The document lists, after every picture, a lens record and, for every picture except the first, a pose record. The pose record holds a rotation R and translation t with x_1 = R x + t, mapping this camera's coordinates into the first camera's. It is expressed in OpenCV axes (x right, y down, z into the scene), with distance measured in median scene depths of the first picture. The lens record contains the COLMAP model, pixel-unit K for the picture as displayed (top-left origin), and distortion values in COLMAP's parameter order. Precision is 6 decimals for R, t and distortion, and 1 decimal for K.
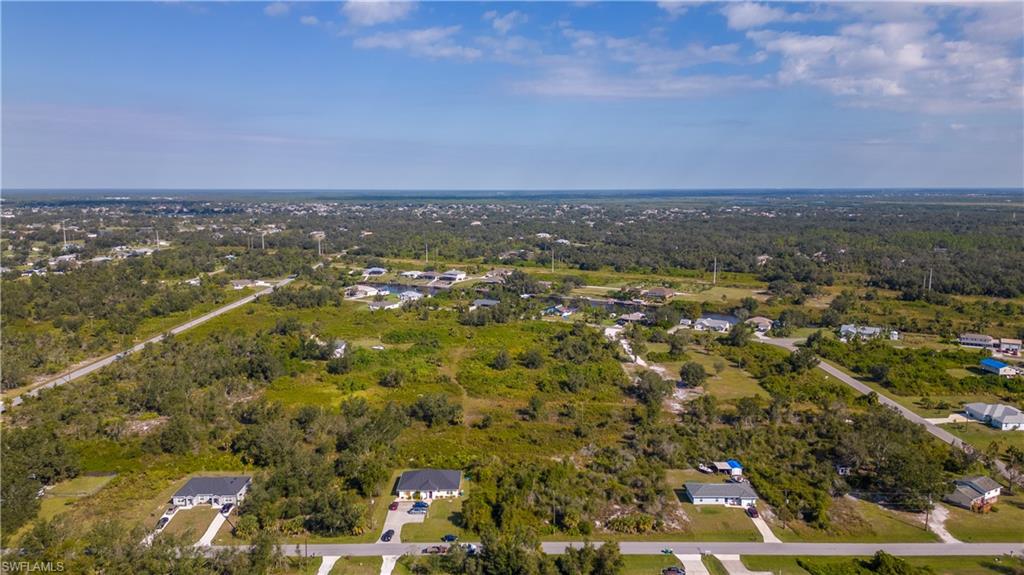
lens RADIAL K [[723.7, 0, 512.4], [0, 723.7, 287.5], [0, 0, 1]] dist [0.042622, -0.014152]
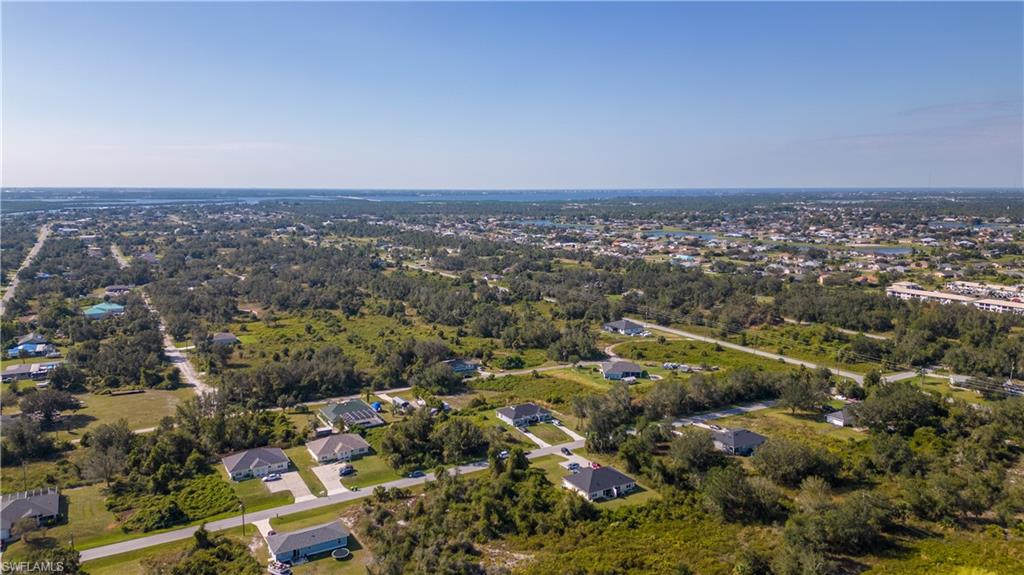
lens RADIAL K [[723.7, 0, 514.4], [0, 723.7, 288.0], [0, 0, 1]] dist [0.042622, -0.014152]
pose [[-0.870120, 0.065792, -0.488429, 0.537991], [-0.068962, 0.965046, 0.252846, -0.271062], [0.487991, 0.253689, -0.835168, 2.004235]]
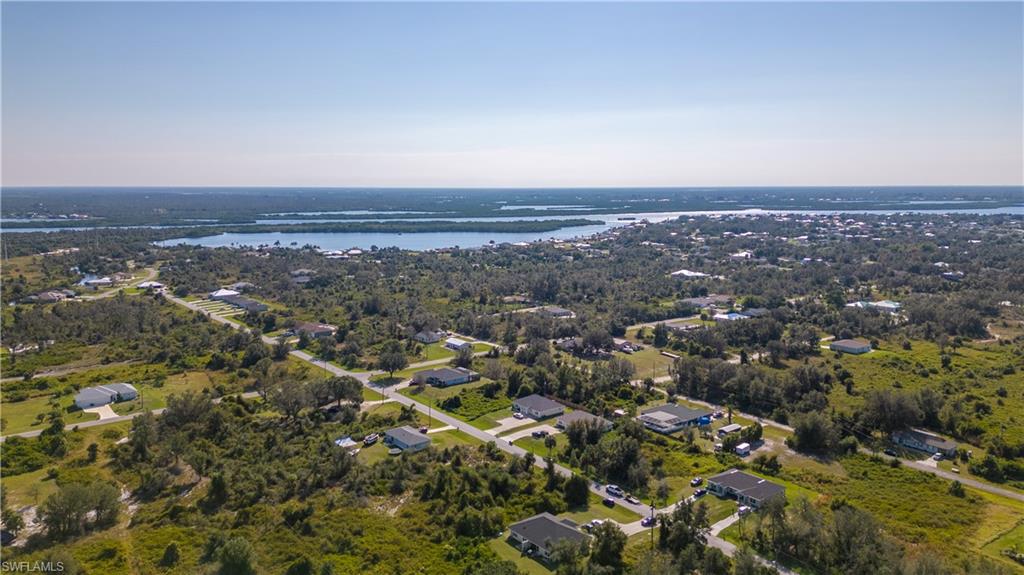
lens RADIAL K [[723.7, 0, 512.7], [0, 723.7, 285.7], [0, 0, 1]] dist [0.042622, -0.014152]
pose [[-0.611302, -0.116732, 0.782741, -0.835579], [0.097592, 0.970394, 0.220934, -0.238688], [-0.785357, 0.211447, -0.581811, 1.717714]]
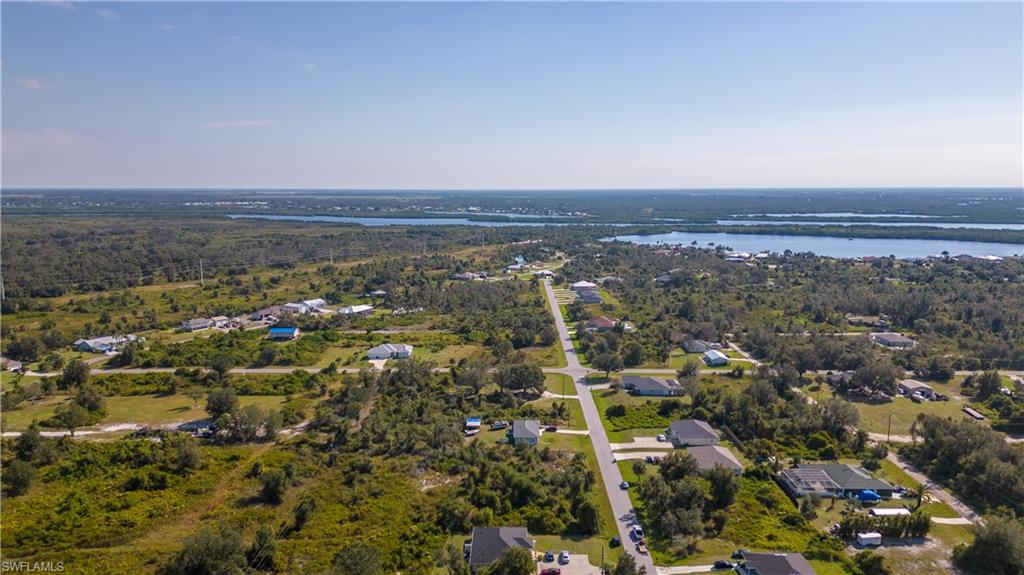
lens RADIAL K [[723.7, 0, 511.8], [0, 723.7, 285.8], [0, 0, 1]] dist [0.042622, -0.014152]
pose [[0.011067, -0.144231, 0.989482, -1.031679], [0.131135, 0.981206, 0.141558, -0.159137], [-0.991303, 0.128189, 0.029772, 1.084626]]
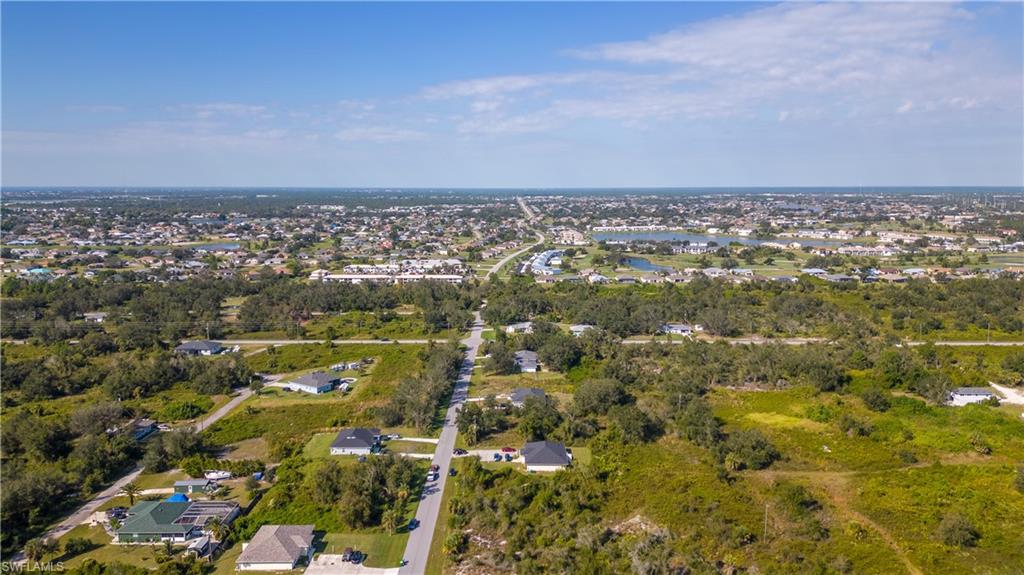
lens RADIAL K [[723.7, 0, 510.1], [0, 723.7, 289.8], [0, 0, 1]] dist [0.042622, -0.014152]
pose [[-0.012694, 0.134218, -0.990871, 1.095222], [-0.135379, 0.981595, 0.134696, -0.136529], [0.990713, 0.135853, 0.005710, 1.064617]]
